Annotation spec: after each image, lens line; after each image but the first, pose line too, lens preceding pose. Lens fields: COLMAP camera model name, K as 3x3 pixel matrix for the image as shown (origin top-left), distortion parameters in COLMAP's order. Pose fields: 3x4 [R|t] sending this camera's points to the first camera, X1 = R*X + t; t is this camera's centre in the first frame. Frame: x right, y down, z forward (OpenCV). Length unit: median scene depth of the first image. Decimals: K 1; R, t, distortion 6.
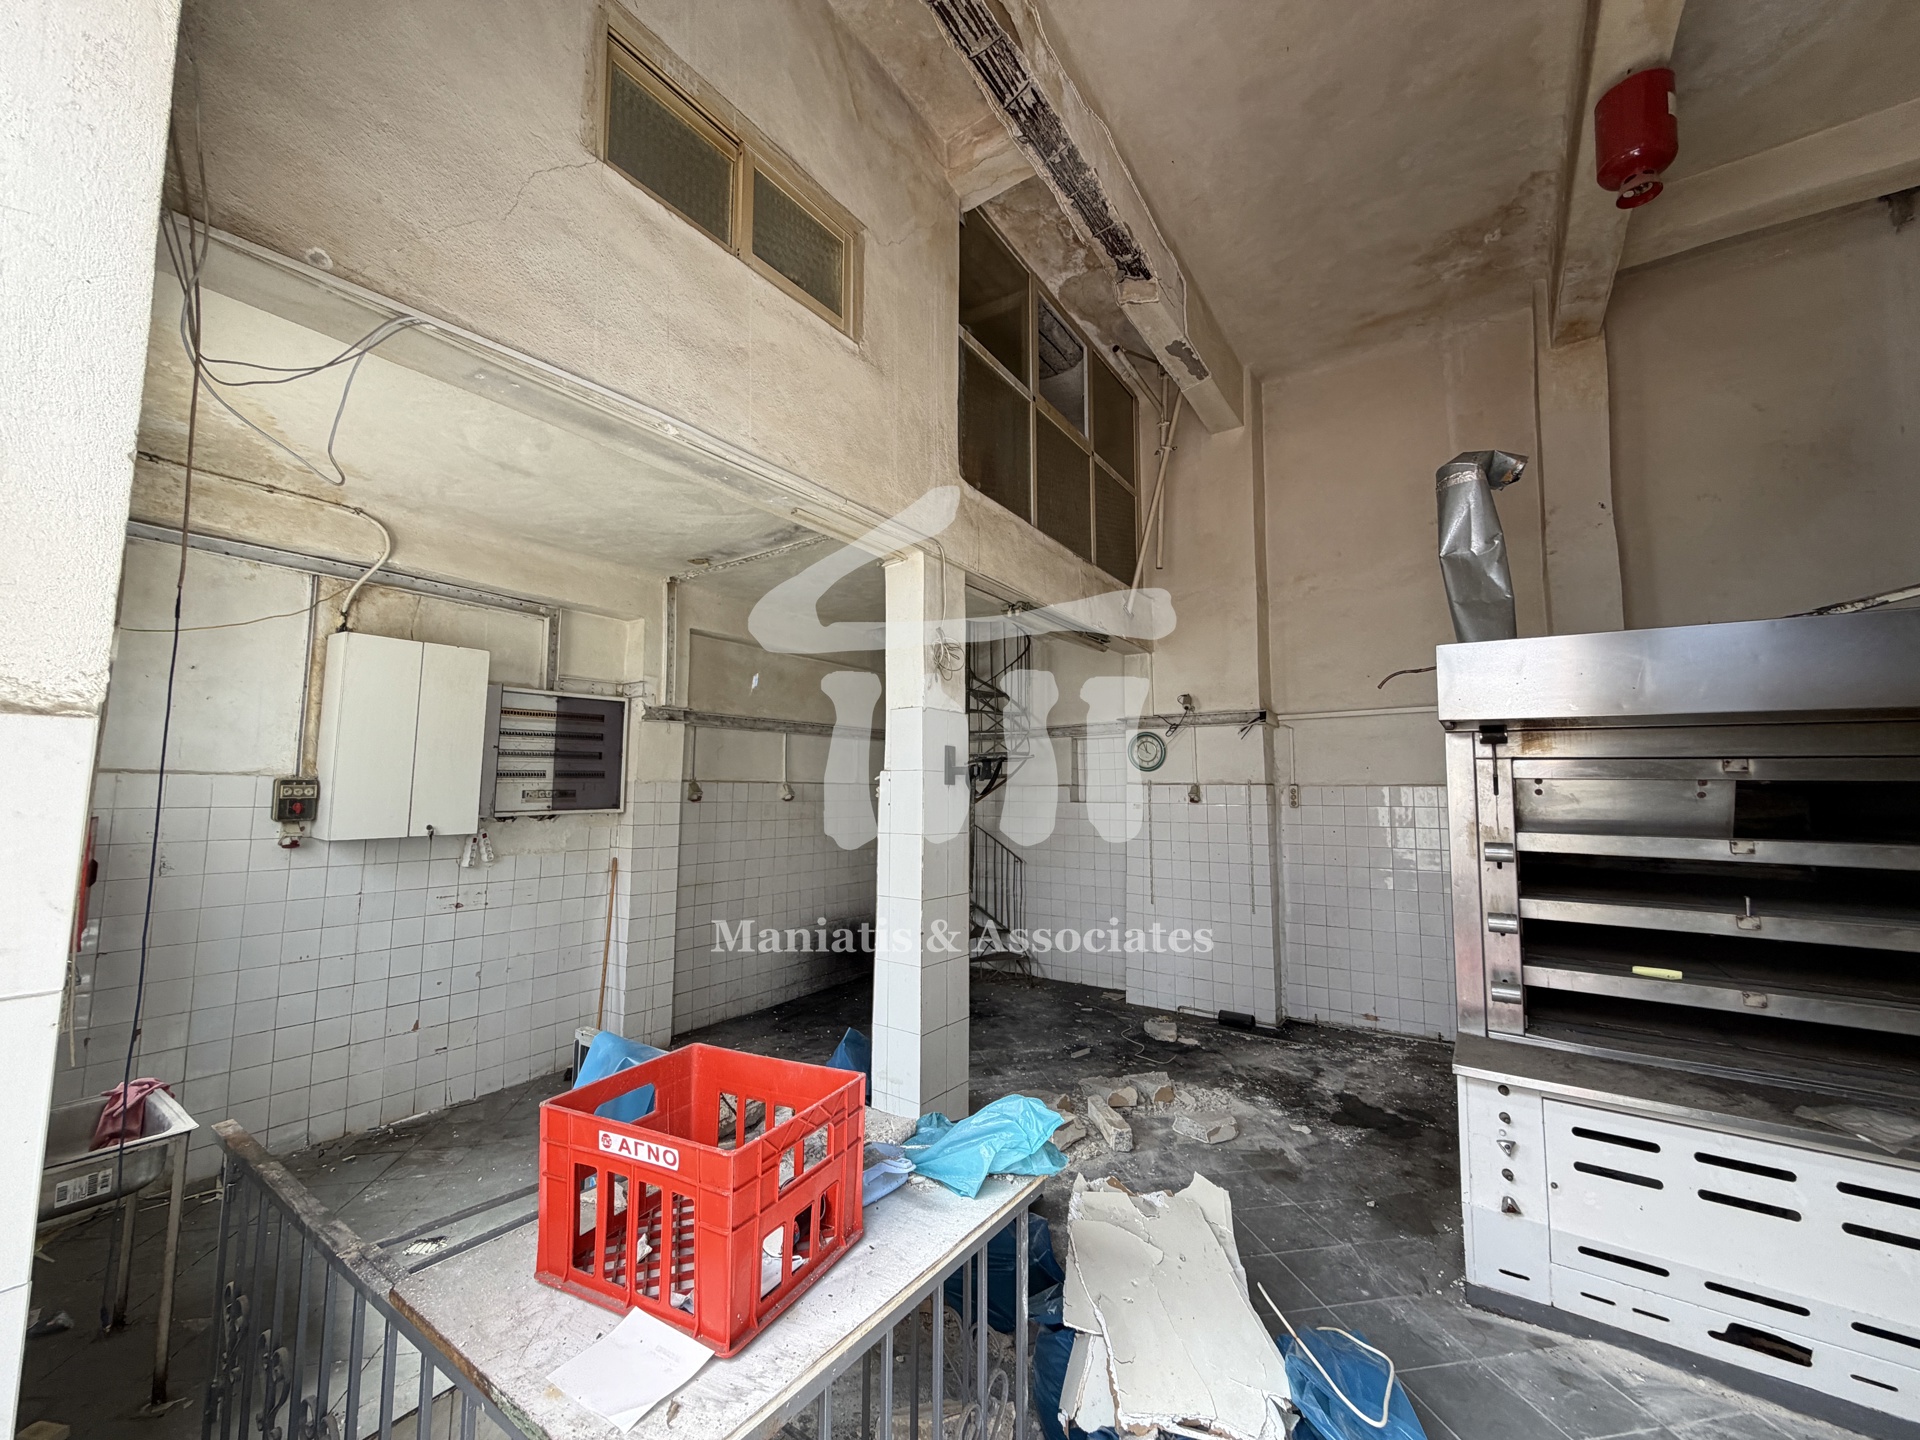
lens RADIAL K [[757.8, 0, 952.2], [0, 757.8, 721.5], [0, 0, 1]] dist [-0.000641, 0.000065]
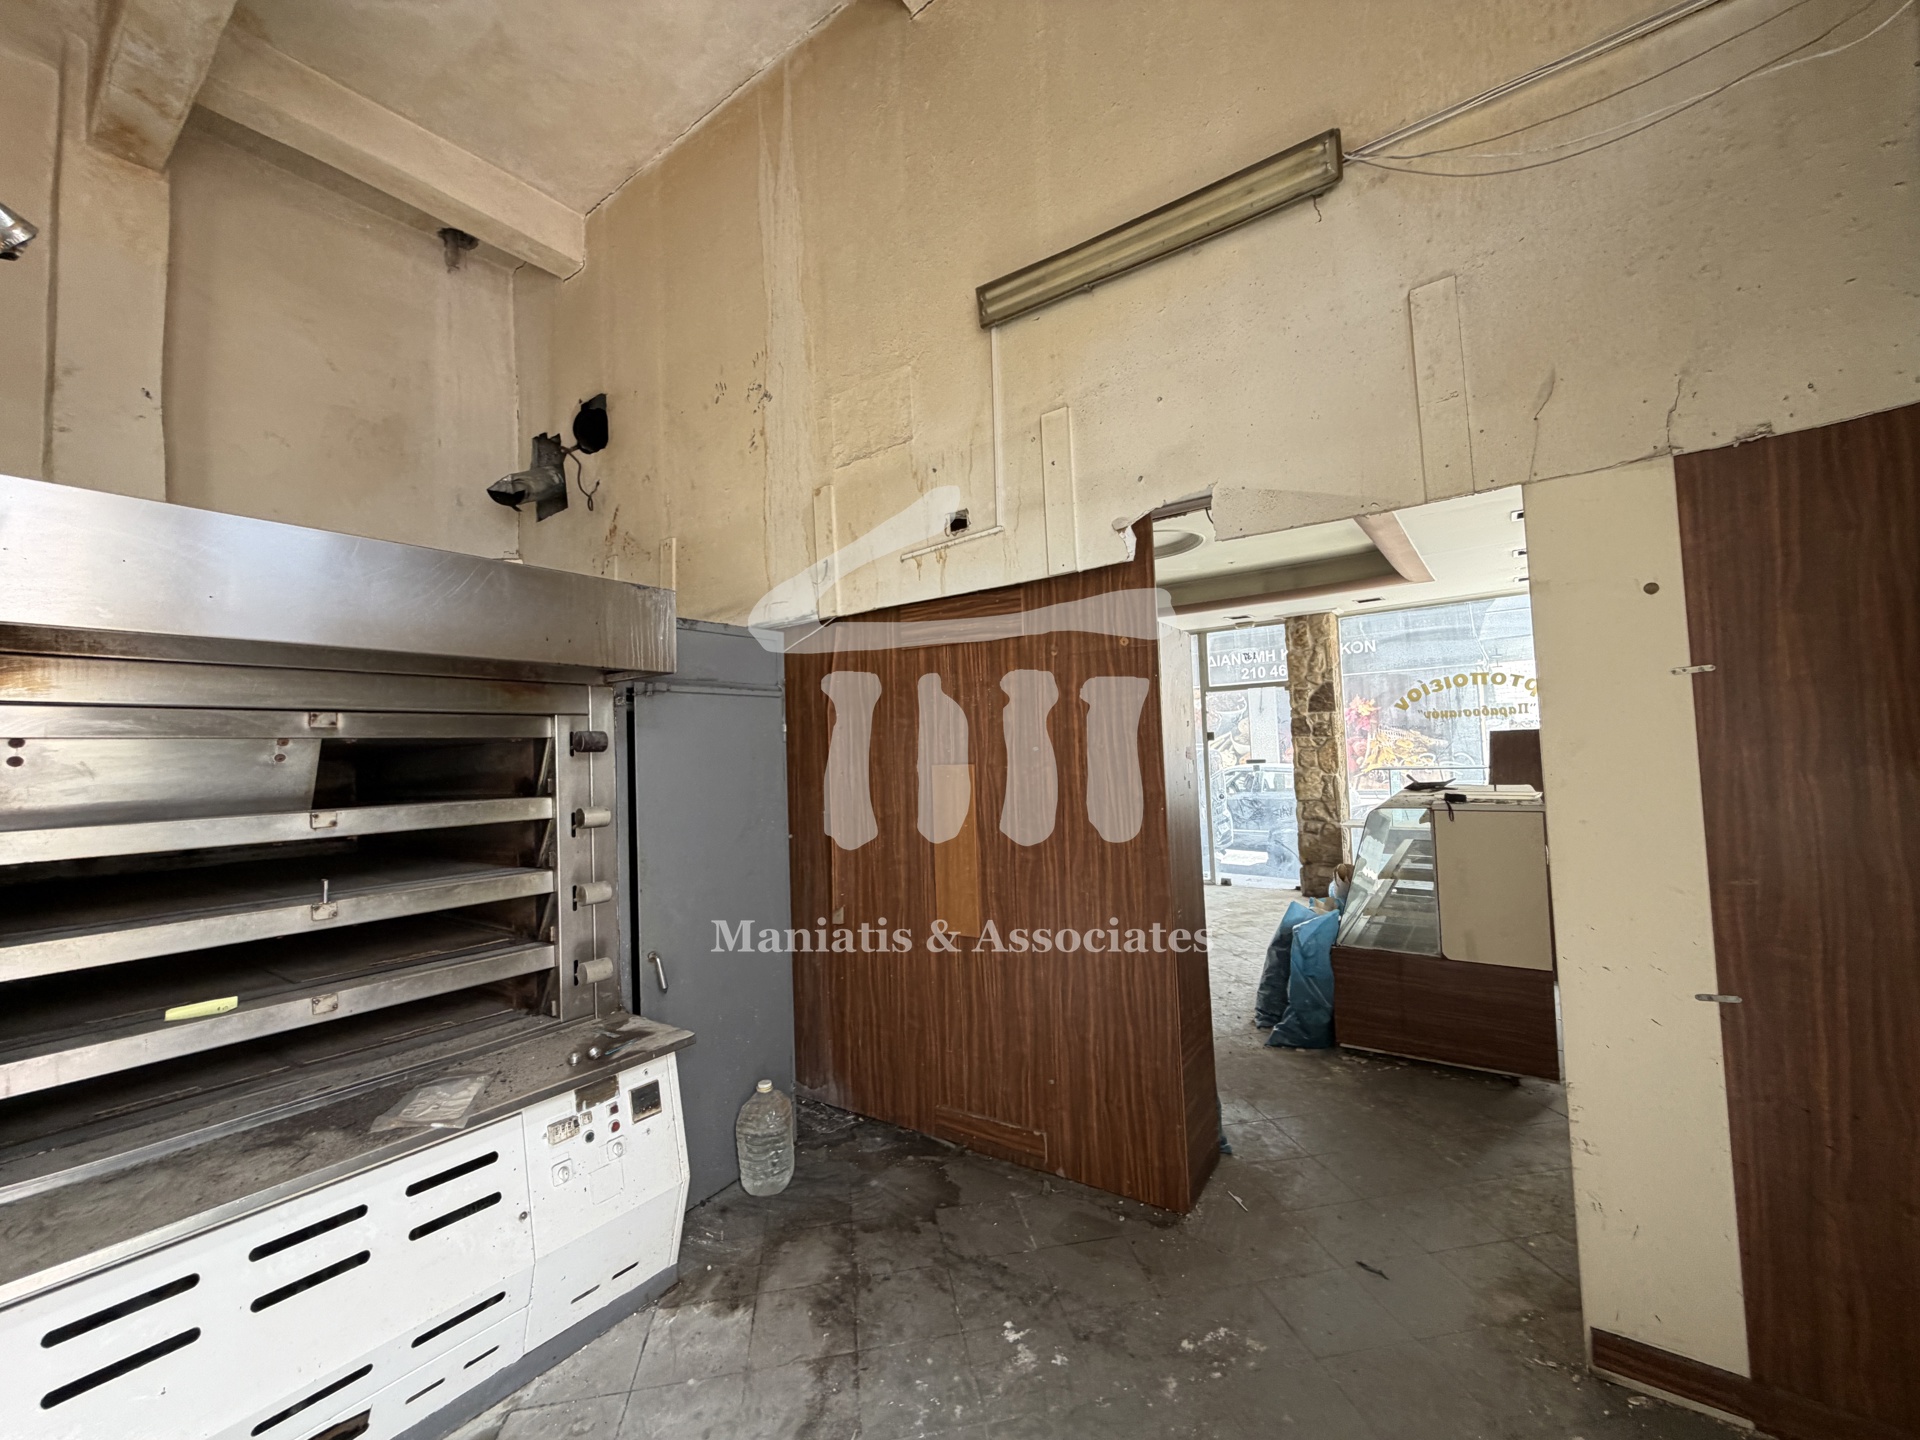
lens RADIAL K [[757.8, 0, 952.2], [0, 757.8, 721.5], [0, 0, 1]] dist [-0.000641, 0.000065]
pose [[0.014753, 0.034467, 0.999297, 0.226505], [-0.047601, 0.998297, -0.033730, 0.053811], [-0.998757, -0.047070, 0.016369, 0.305757]]
